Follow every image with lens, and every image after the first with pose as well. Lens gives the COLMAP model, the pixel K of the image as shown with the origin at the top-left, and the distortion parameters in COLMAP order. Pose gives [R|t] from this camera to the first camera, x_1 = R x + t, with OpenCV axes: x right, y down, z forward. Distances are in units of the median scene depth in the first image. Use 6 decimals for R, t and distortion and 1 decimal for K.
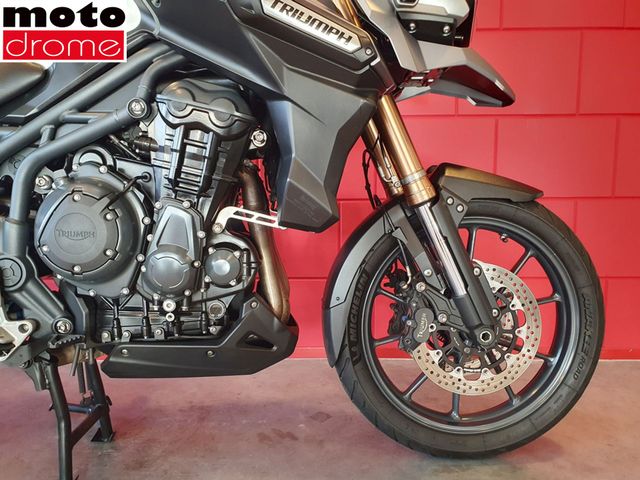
lens RADIAL K [[498.1, 0, 324.6], [0, 498.1, 247.8], [0, 0, 1]] dist [0.071693, -0.129437]
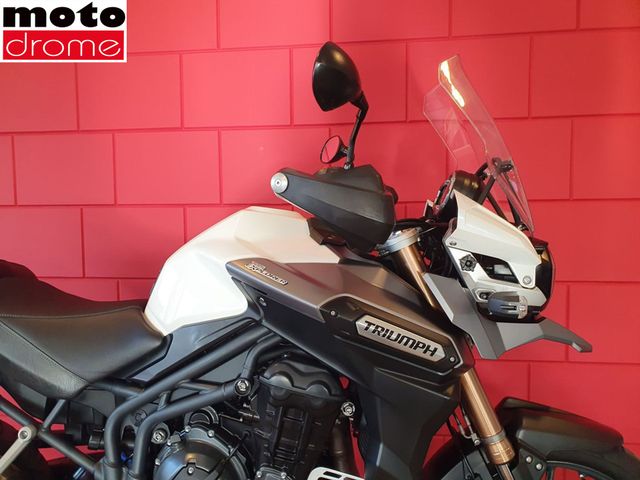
lens RADIAL K [[498.1, 0, 324.6], [0, 498.1, 247.8], [0, 0, 1]] dist [0.071693, -0.129437]
pose [[0.993618, 0.002869, -0.112757, -0.058624], [-0.010279, 0.997820, -0.065191, -0.491364], [0.112325, 0.065934, 0.991482, -0.119956]]
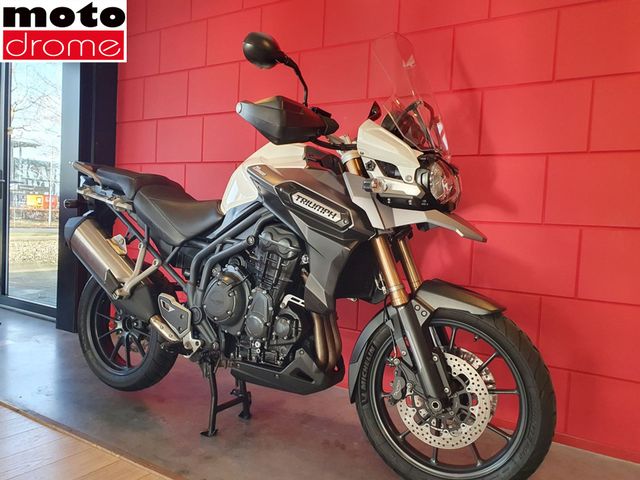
lens RADIAL K [[498.1, 0, 324.6], [0, 498.1, 247.8], [0, 0, 1]] dist [0.071693, -0.129437]
pose [[0.849281, 0.073899, -0.522743, 0.840510], [-0.115286, 0.992218, -0.047033, -0.180554], [0.515199, 0.100209, 0.851192, -0.472977]]
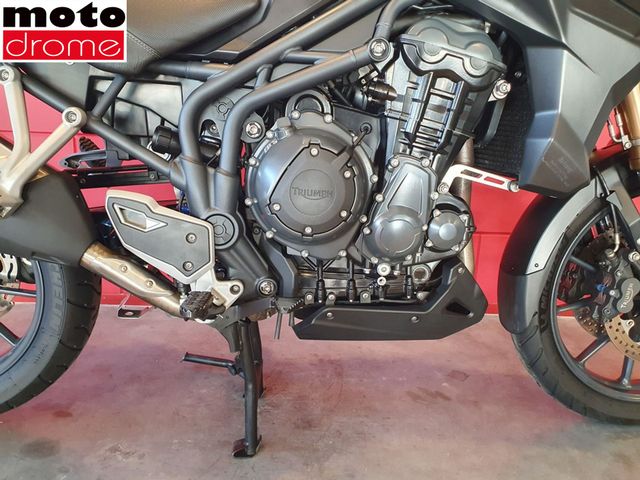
lens RADIAL K [[498.1, 0, 324.6], [0, 498.1, 247.8], [0, 0, 1]] dist [0.071693, -0.129437]
pose [[0.999033, 0.033034, 0.029028, -0.455197], [-0.036352, 0.991812, 0.122420, -0.035950], [-0.024747, -0.123357, 0.992054, 0.082764]]
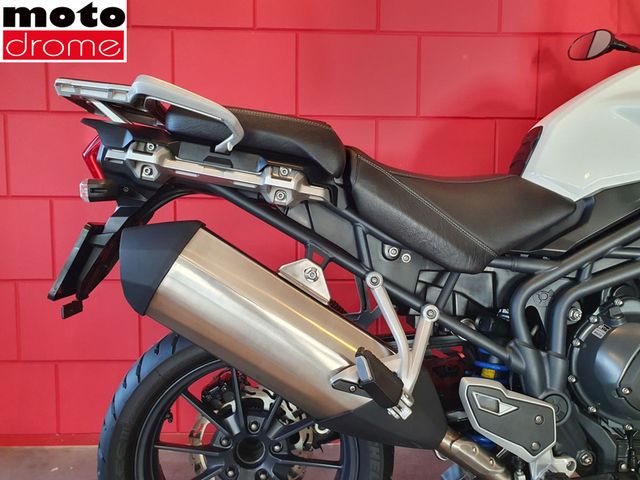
lens RADIAL K [[509.1, 0, 320.0], [0, 509.1, 240.0], [0, 0, 1]] dist [-0.002232, 0.000341]
pose [[0.999839, 0.002810, 0.017728, -1.096923], [-0.001779, 0.998319, -0.057937, -0.221291], [-0.017861, 0.057896, 0.998163, -0.016957]]
